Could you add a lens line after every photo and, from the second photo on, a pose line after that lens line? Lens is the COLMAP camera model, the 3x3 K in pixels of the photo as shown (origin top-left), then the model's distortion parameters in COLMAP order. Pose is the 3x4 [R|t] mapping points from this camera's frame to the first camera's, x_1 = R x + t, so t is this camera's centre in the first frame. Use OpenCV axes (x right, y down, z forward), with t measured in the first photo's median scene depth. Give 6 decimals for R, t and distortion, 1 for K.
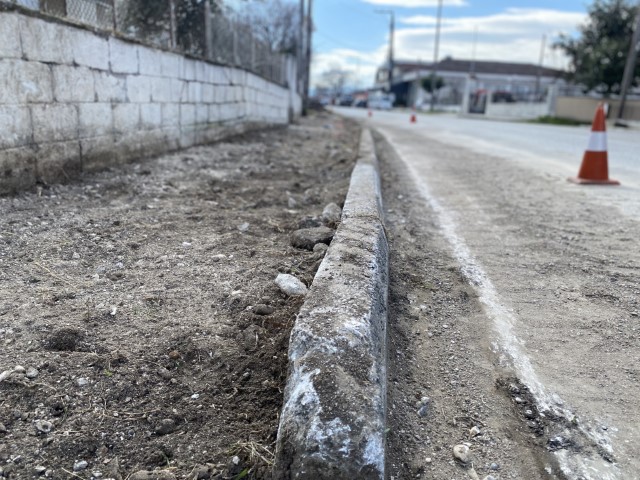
lens RADIAL K [[479.4, 0, 320.0], [0, 479.4, 240.0], [0, 0, 1]] dist [0.030126, -0.002214]
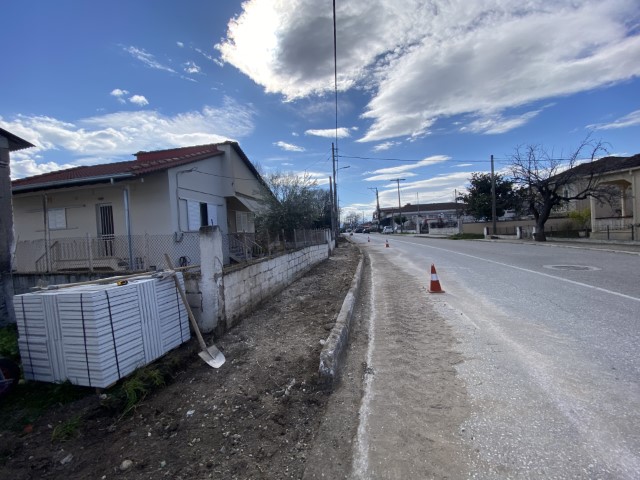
lens RADIAL K [[251.5, 0, 320.0], [0, 251.5, 240.0], [0, 0, 1]] dist [0.053313, -0.000048]
pose [[0.988868, -0.101018, -0.109247, 0.139076], [0.071756, 0.966962, -0.244613, -0.133278], [0.130348, 0.234051, 0.963447, -0.776095]]
